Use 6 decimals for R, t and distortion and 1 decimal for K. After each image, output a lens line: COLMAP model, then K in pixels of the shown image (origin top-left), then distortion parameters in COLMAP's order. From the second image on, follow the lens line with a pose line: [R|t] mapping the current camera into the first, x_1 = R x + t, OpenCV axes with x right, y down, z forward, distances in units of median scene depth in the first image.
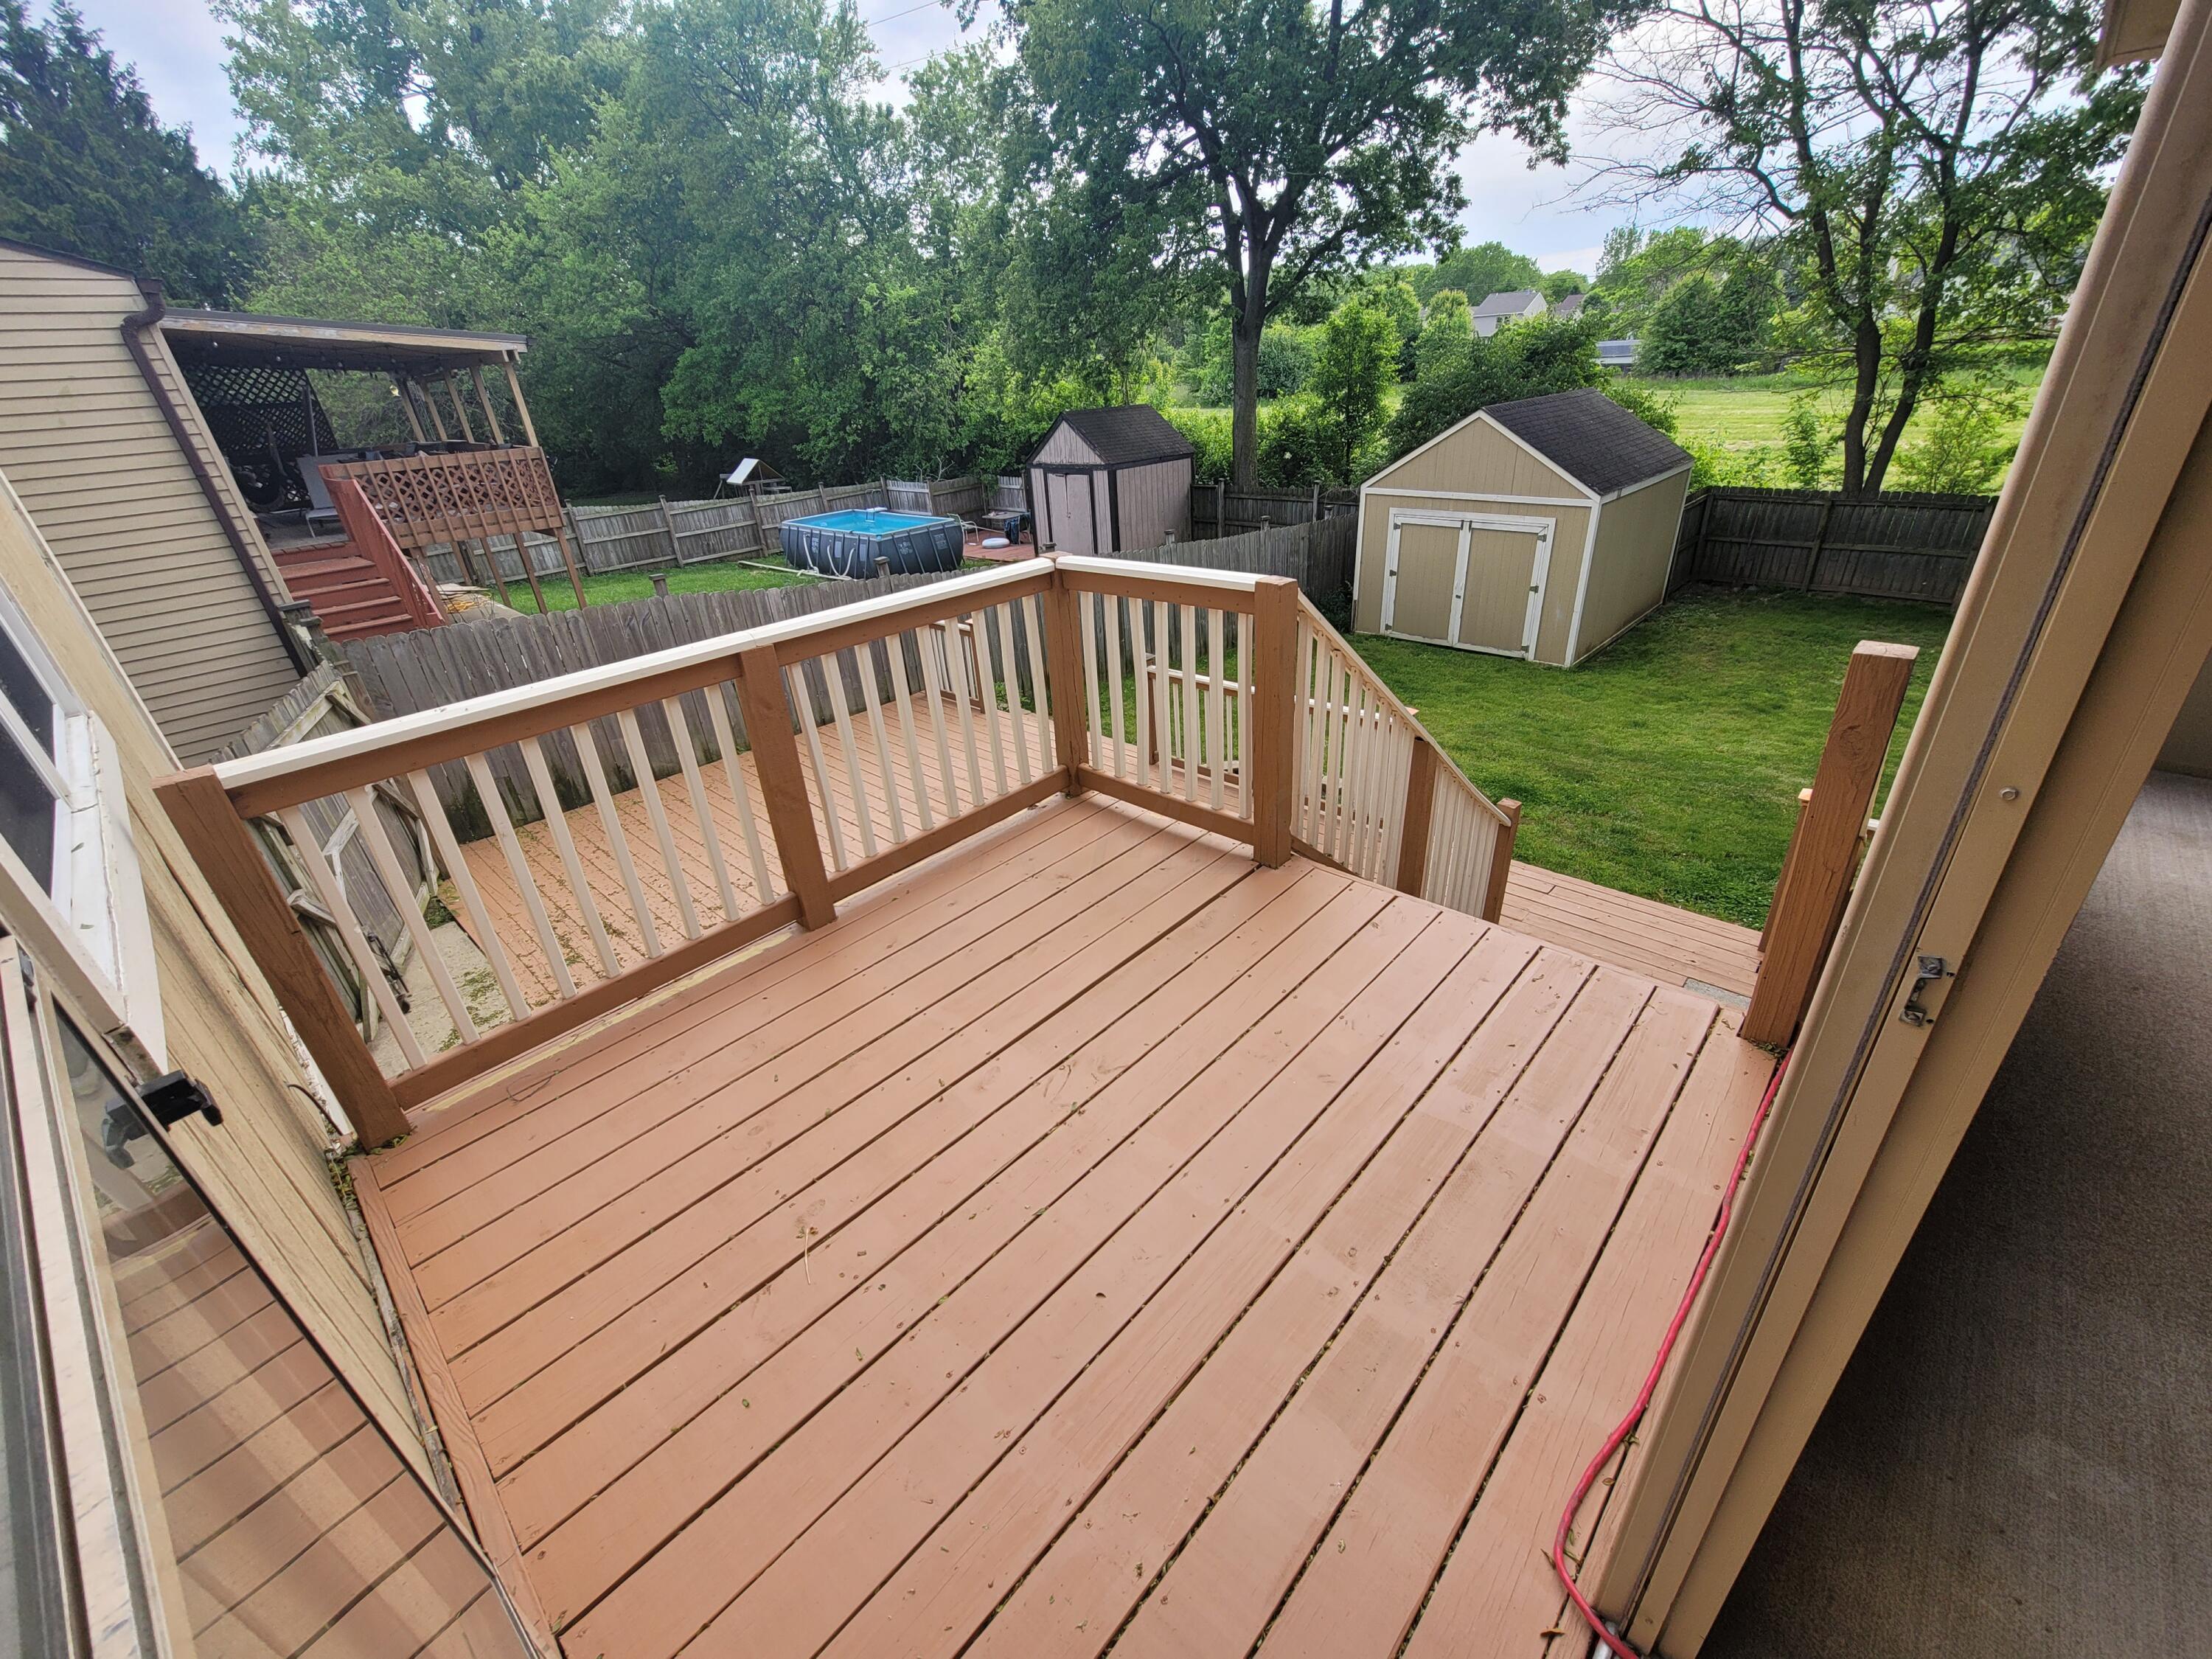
lens RADIAL K [[905.2, 0, 1110.7], [0, 905.2, 826.8], [0, 0, 1]] dist [-0.010658, 0.004461]
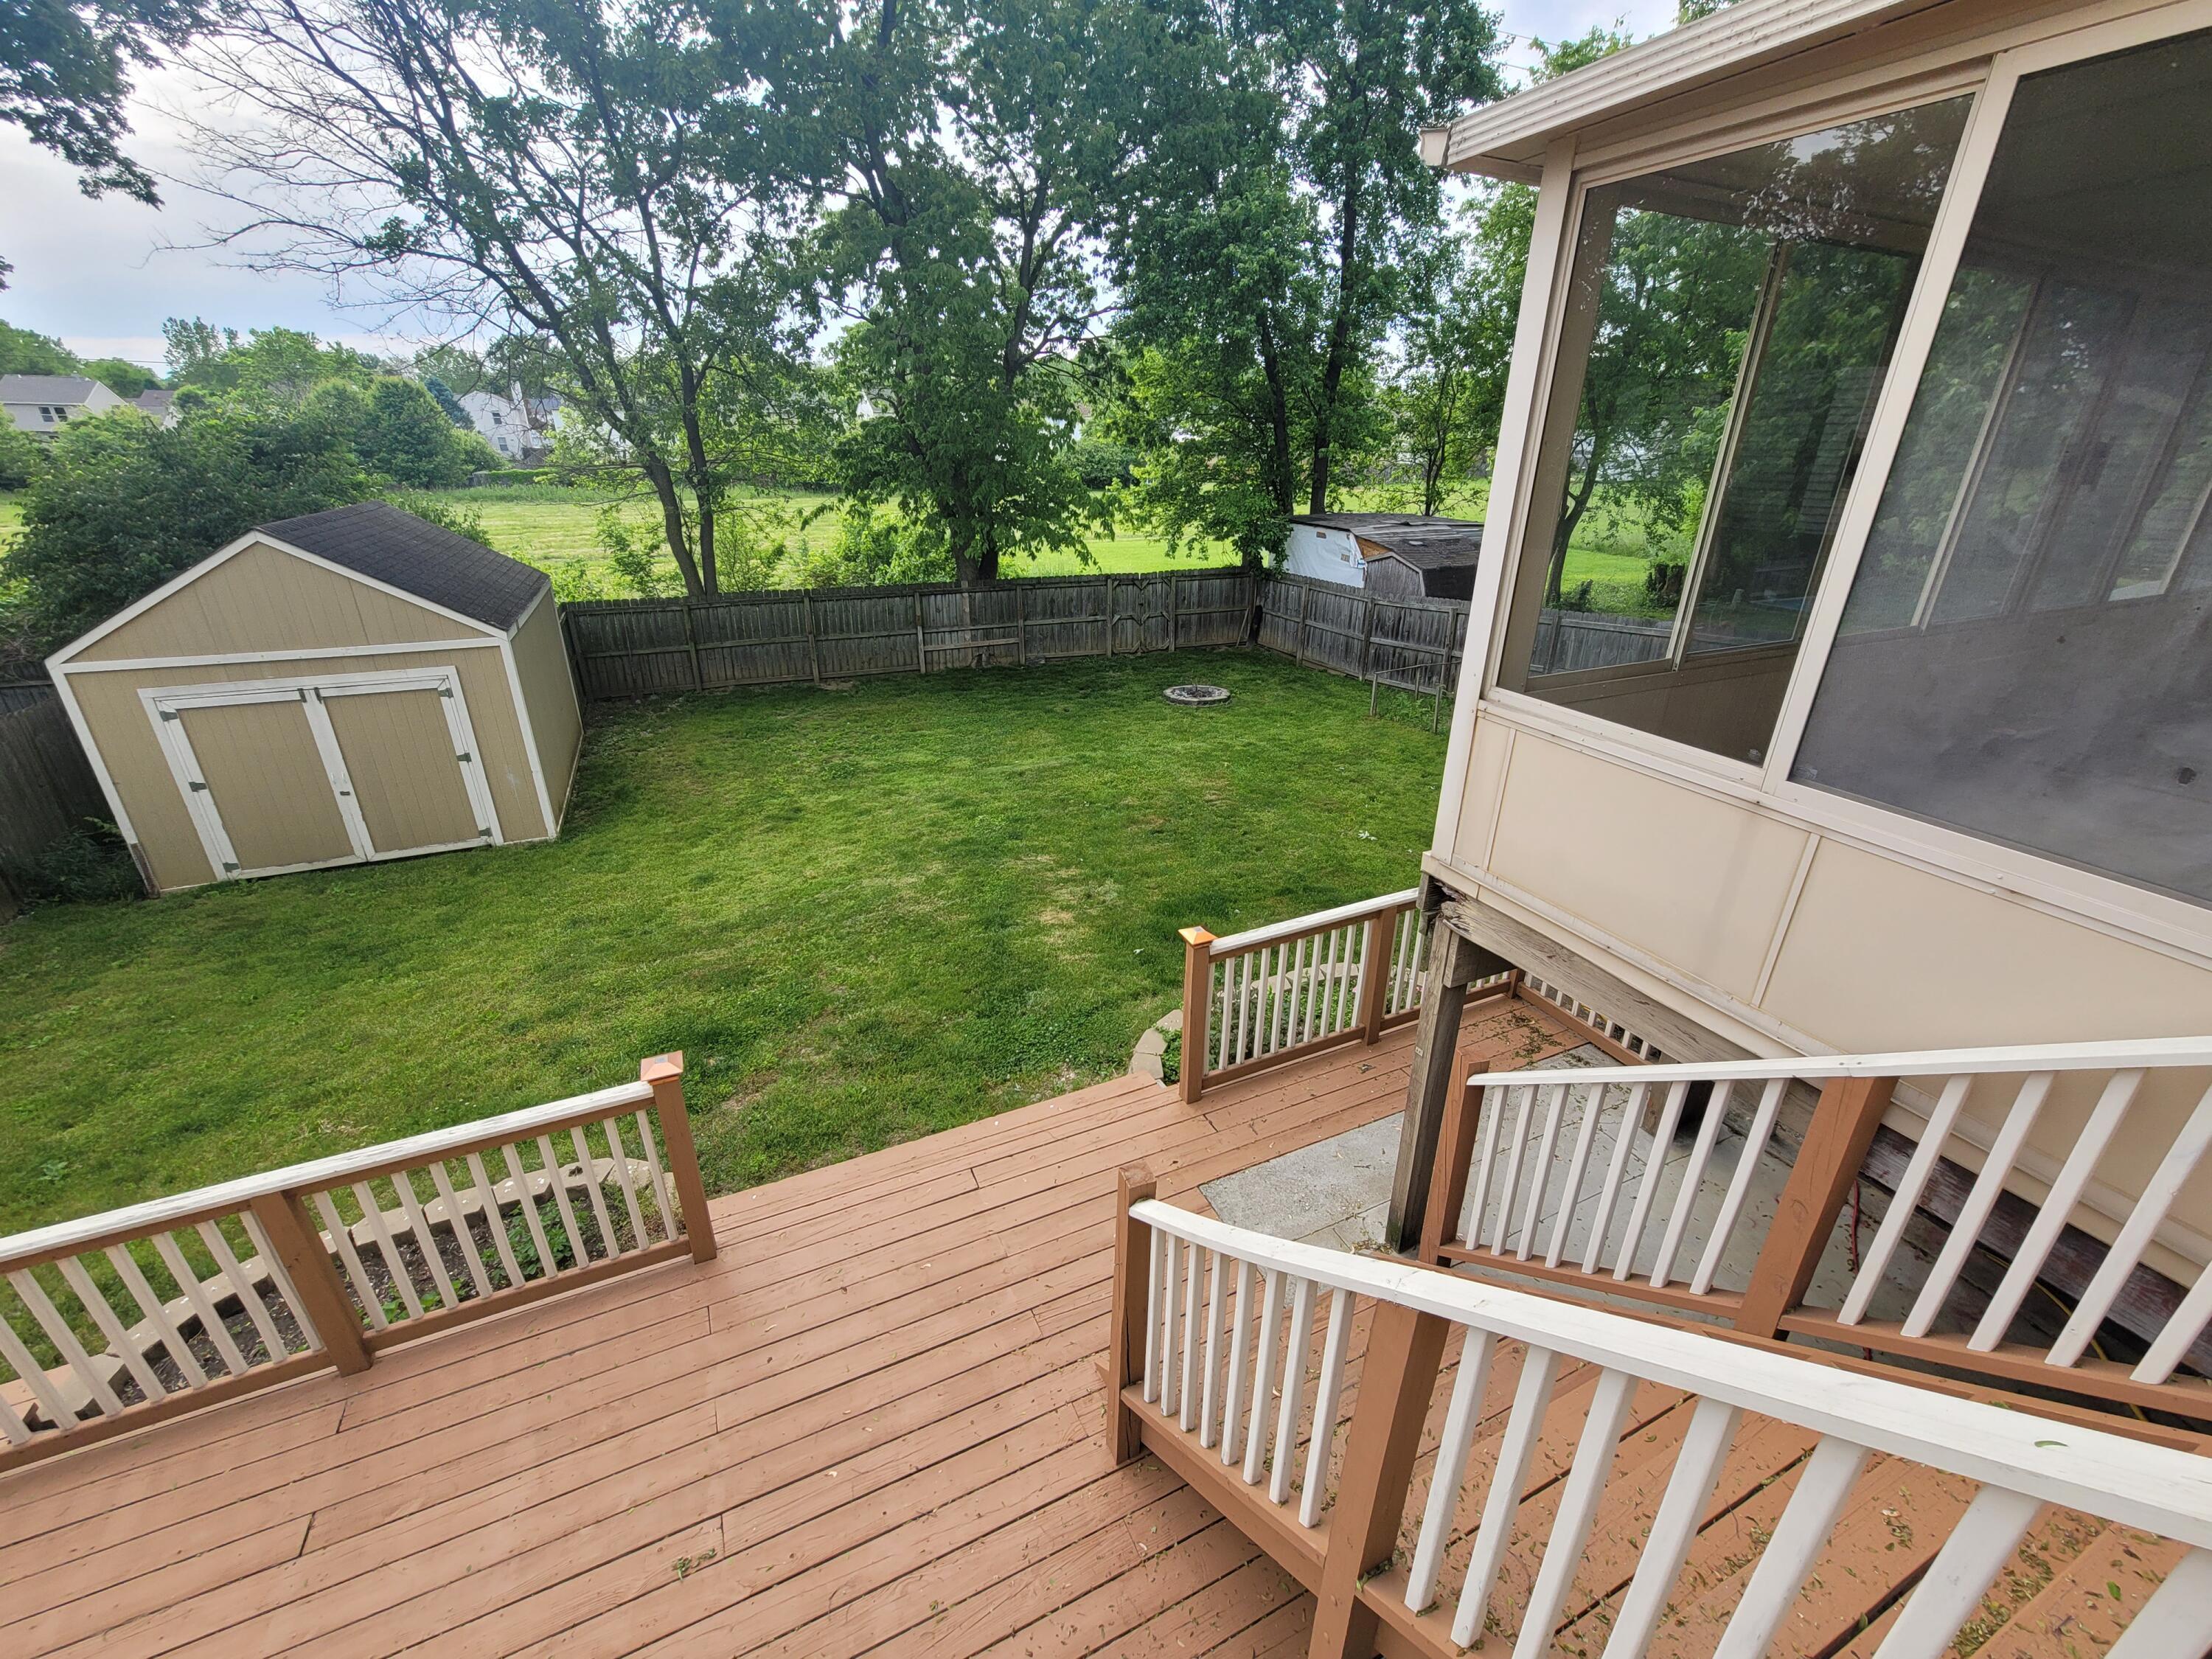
lens RADIAL K [[905.2, 0, 1110.7], [0, 905.2, 826.8], [0, 0, 1]] dist [-0.010658, 0.004461]
pose [[0.369306, -0.308737, 0.876524, -0.004248], [0.400041, 0.904152, 0.149919, -0.100842], [-0.838797, 0.295279, 0.457416, 0.209305]]
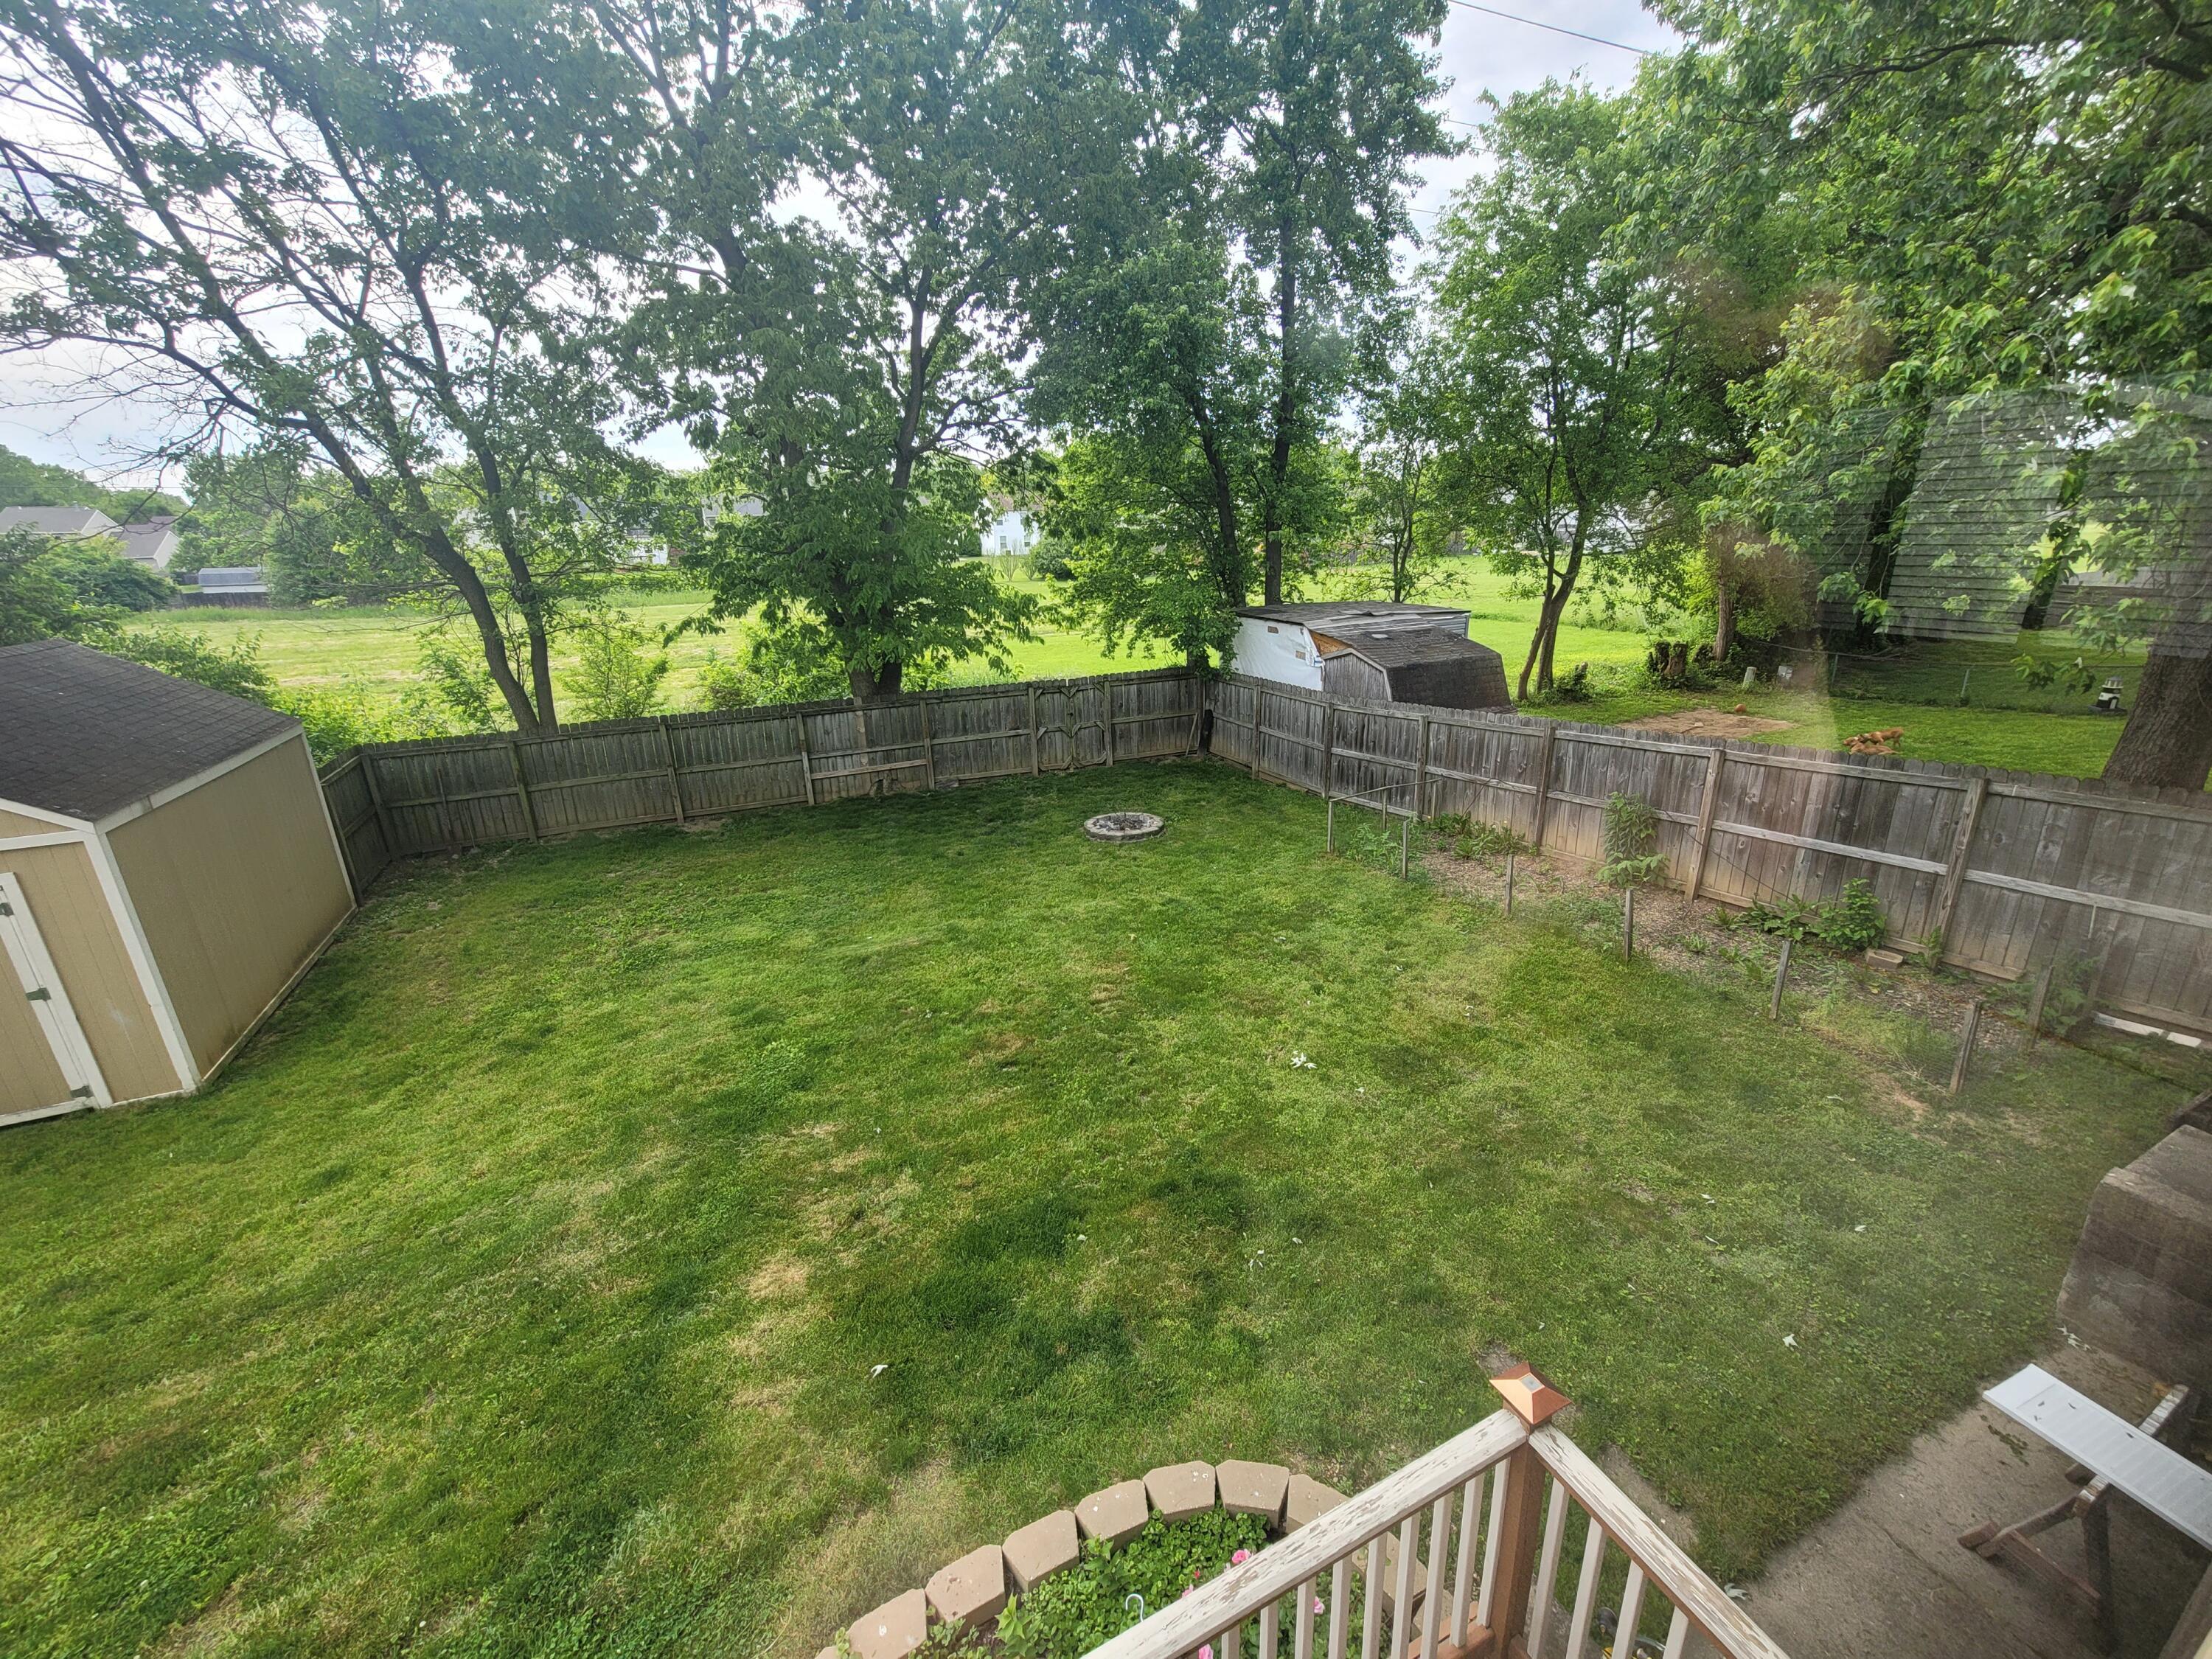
lens RADIAL K [[905.2, 0, 1110.7], [0, 905.2, 826.8], [0, 0, 1]] dist [-0.010658, 0.004461]
pose [[0.367999, -0.243183, 0.897462, 0.228252], [0.430307, 0.900158, 0.067469, -0.106081], [-0.824265, 0.361356, 0.435901, 0.188098]]
